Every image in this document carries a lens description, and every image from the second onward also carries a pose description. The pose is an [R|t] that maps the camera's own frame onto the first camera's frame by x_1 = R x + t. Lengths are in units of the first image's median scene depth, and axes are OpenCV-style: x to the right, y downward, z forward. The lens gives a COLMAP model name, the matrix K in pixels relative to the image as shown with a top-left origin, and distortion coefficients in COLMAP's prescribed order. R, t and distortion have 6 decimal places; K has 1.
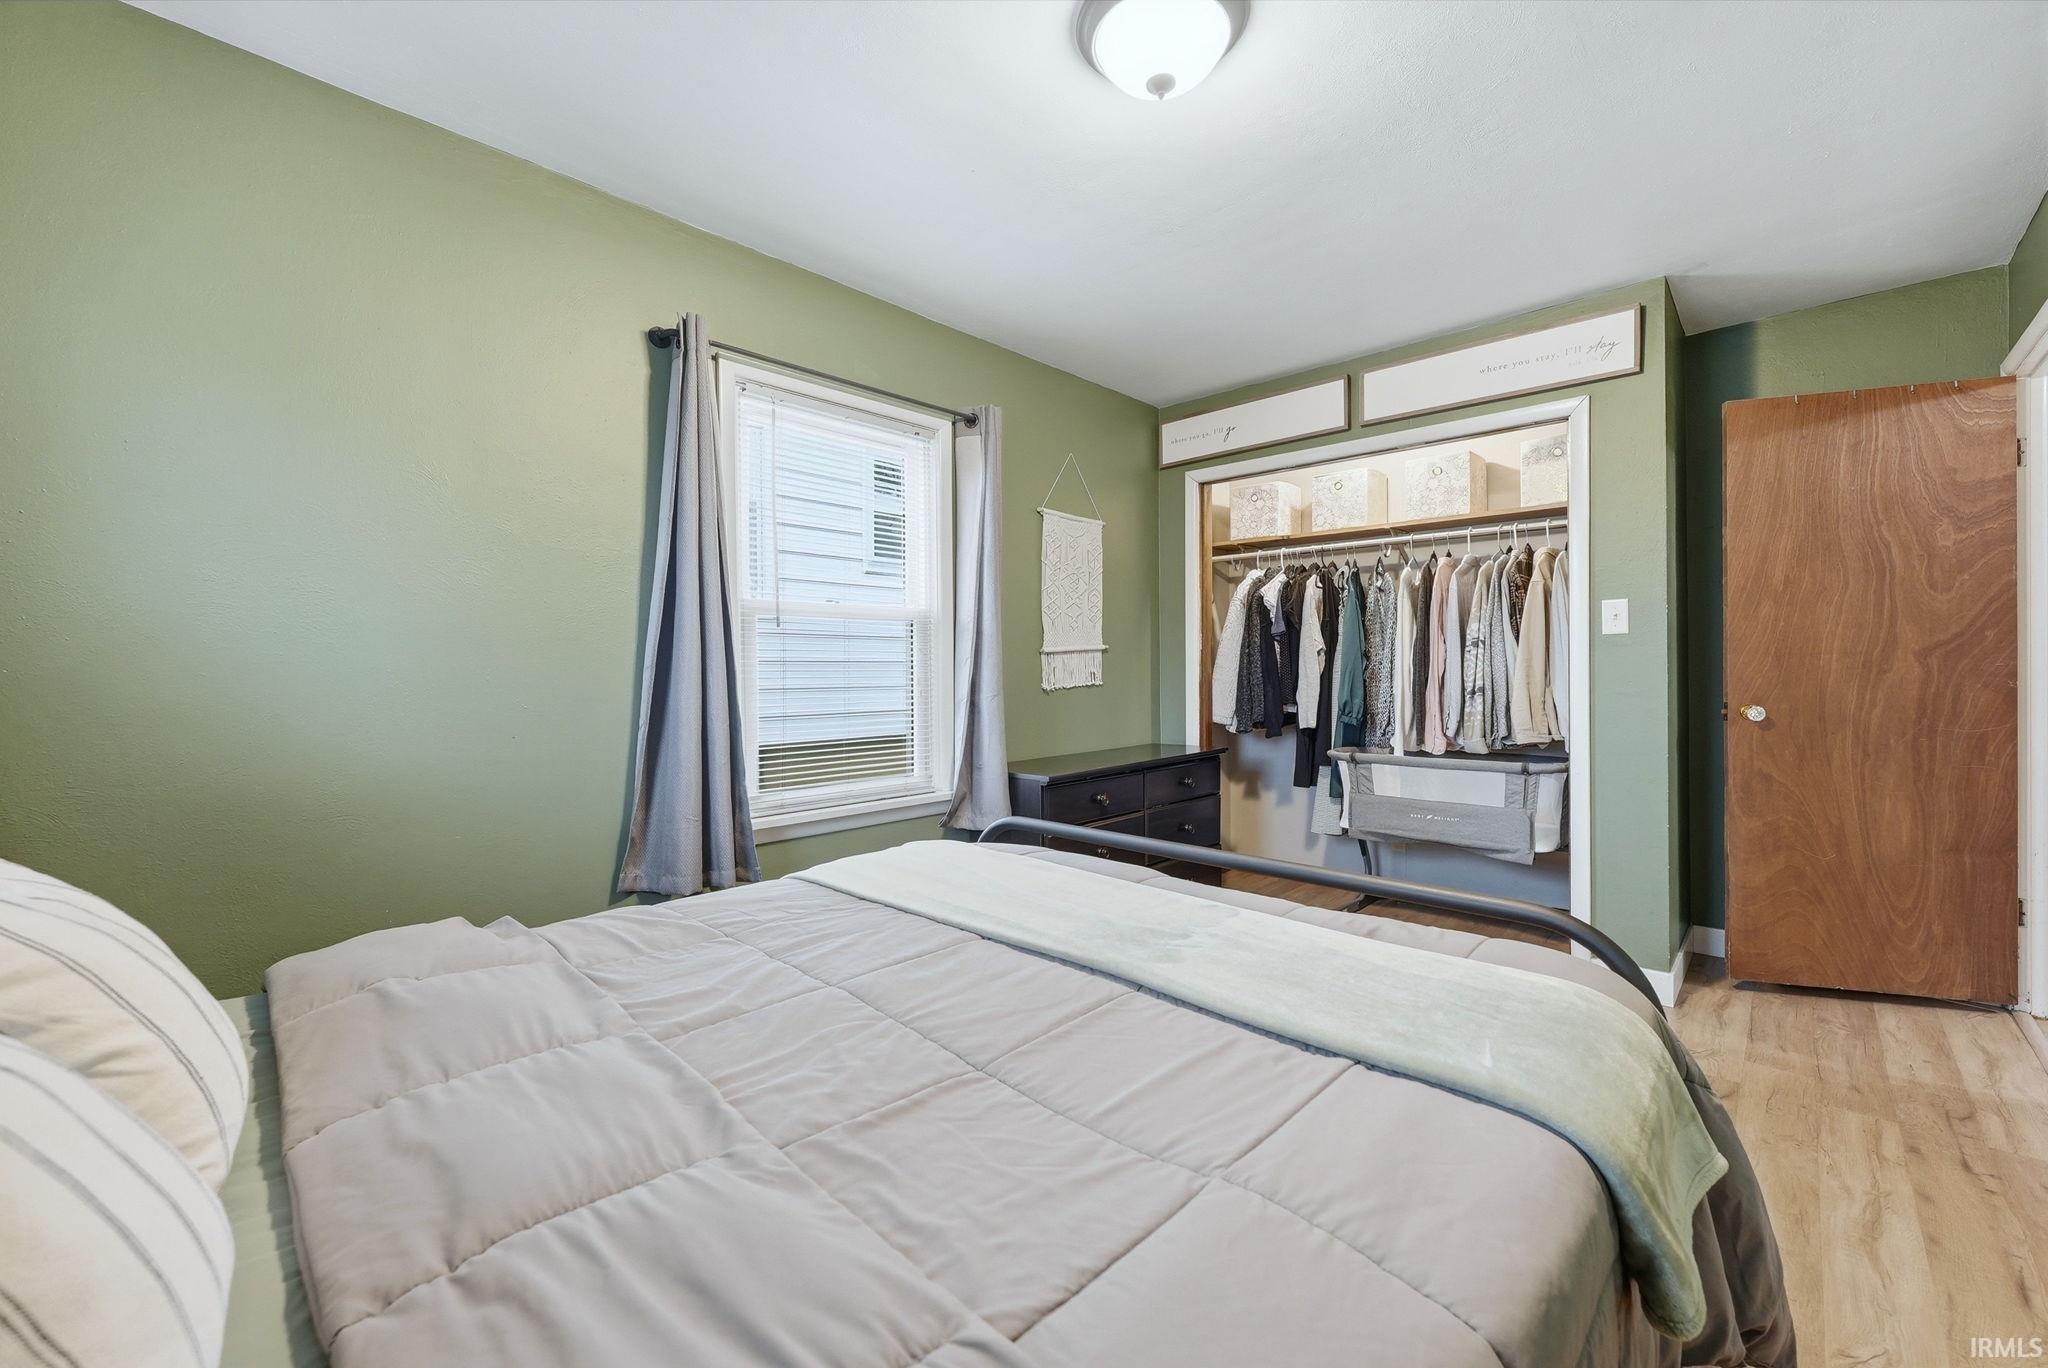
lens RADIAL K [[837.7, 0, 1024.0], [0, 837.7, 684.0], [0, 0, 1]] dist [-0.001116, -0.000185]
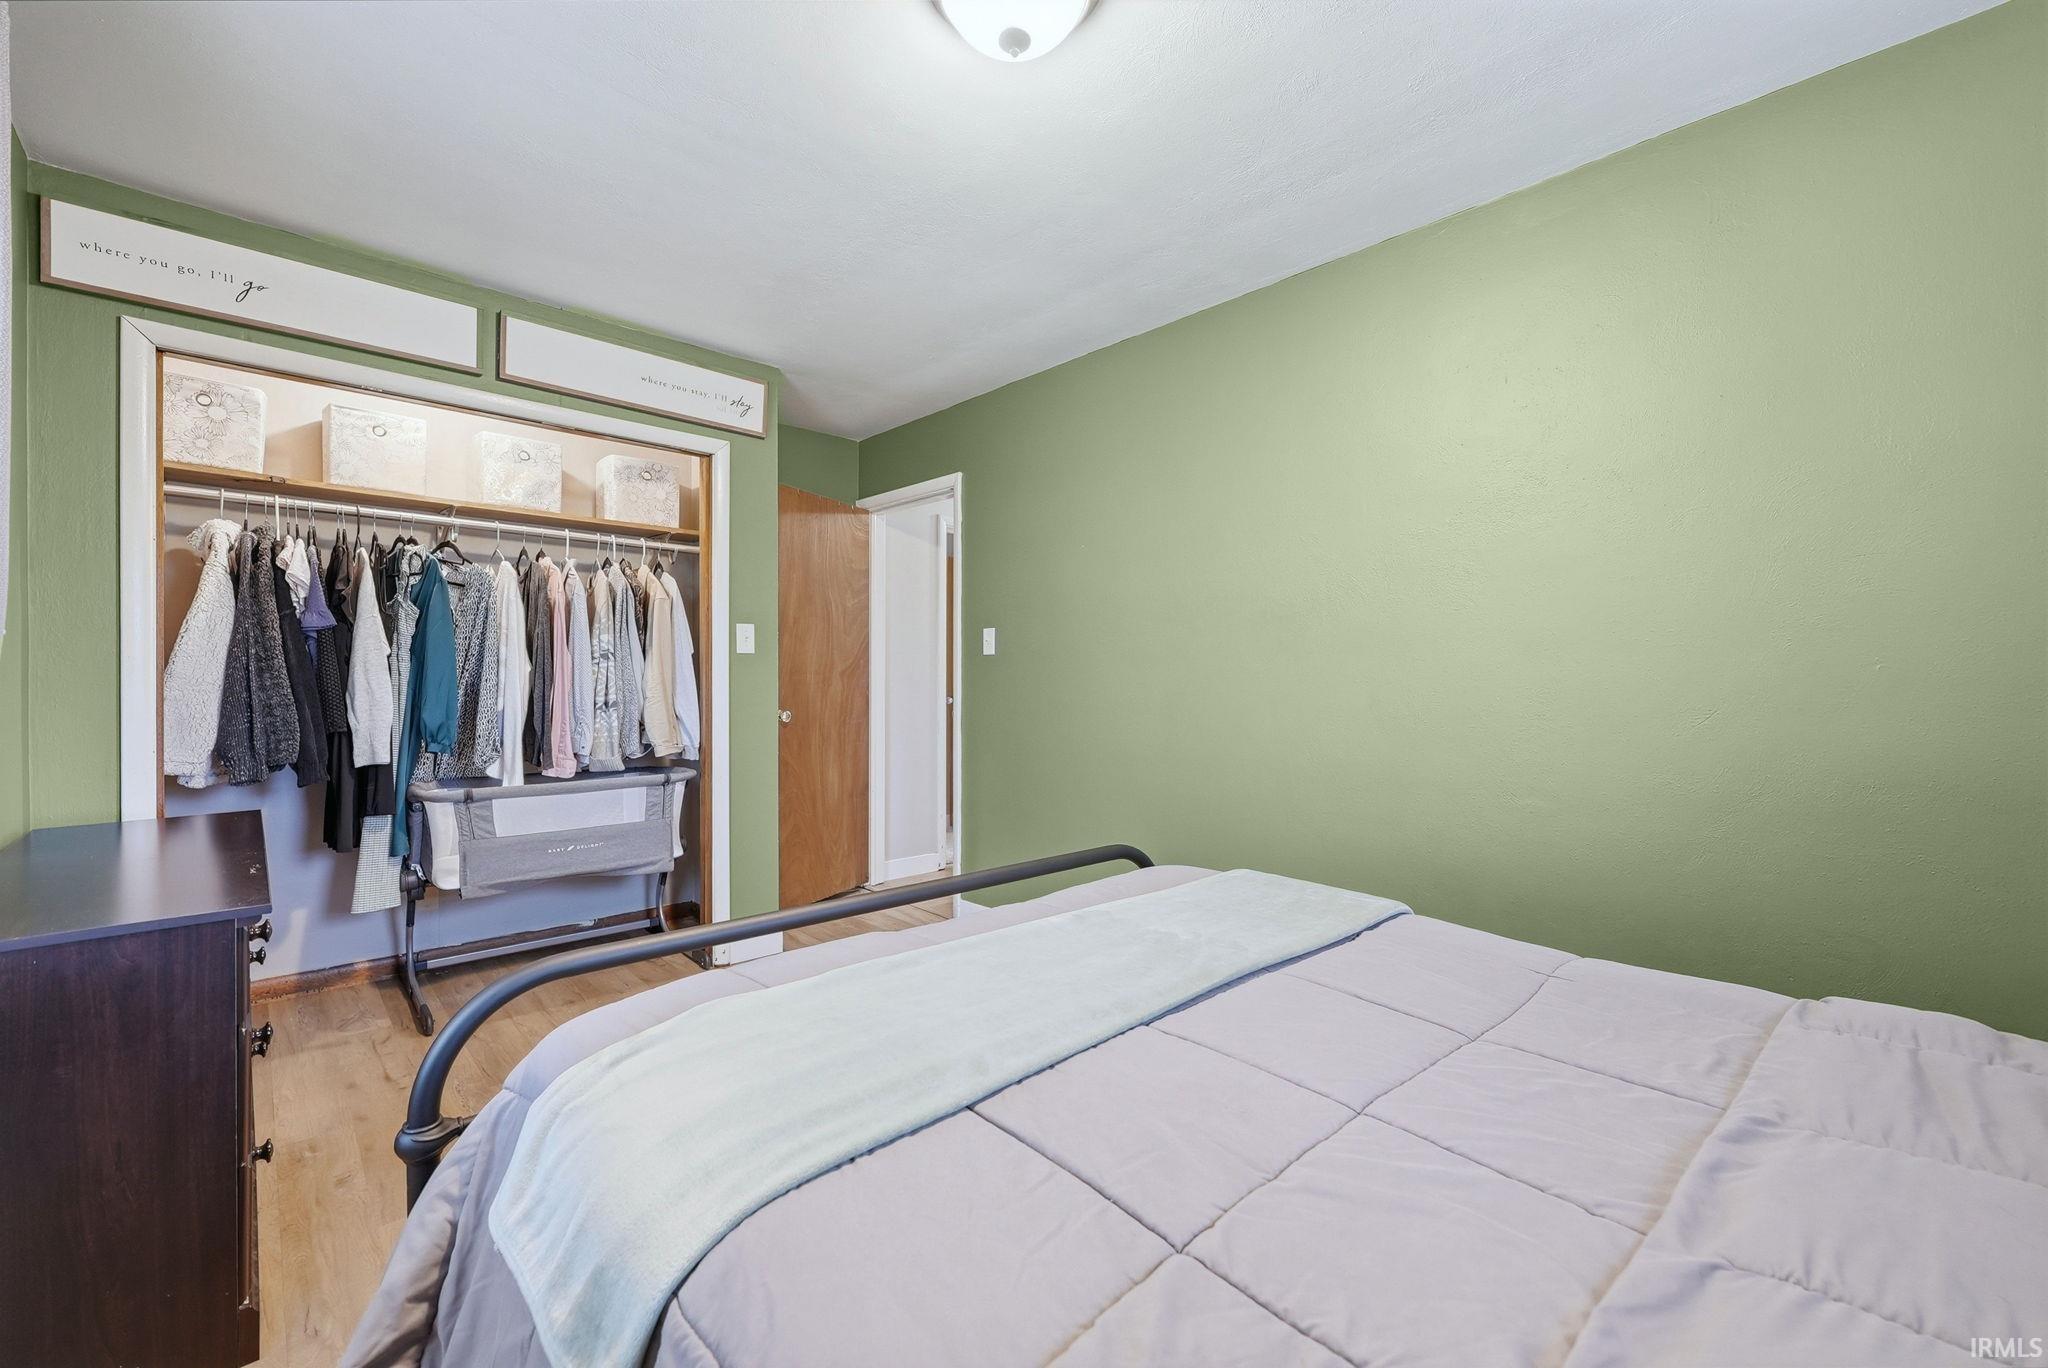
lens RADIAL K [[822.4, 0, 1025.1], [0, 822.4, 689.7], [0, 0, 1]] dist [-0.002351, -0.000392]
pose [[0.048217, -0.006655, 0.998815, -0.409219], [0.011593, 0.999914, 0.006102, -0.010959], [-0.998770, 0.011285, 0.048290, 0.527023]]
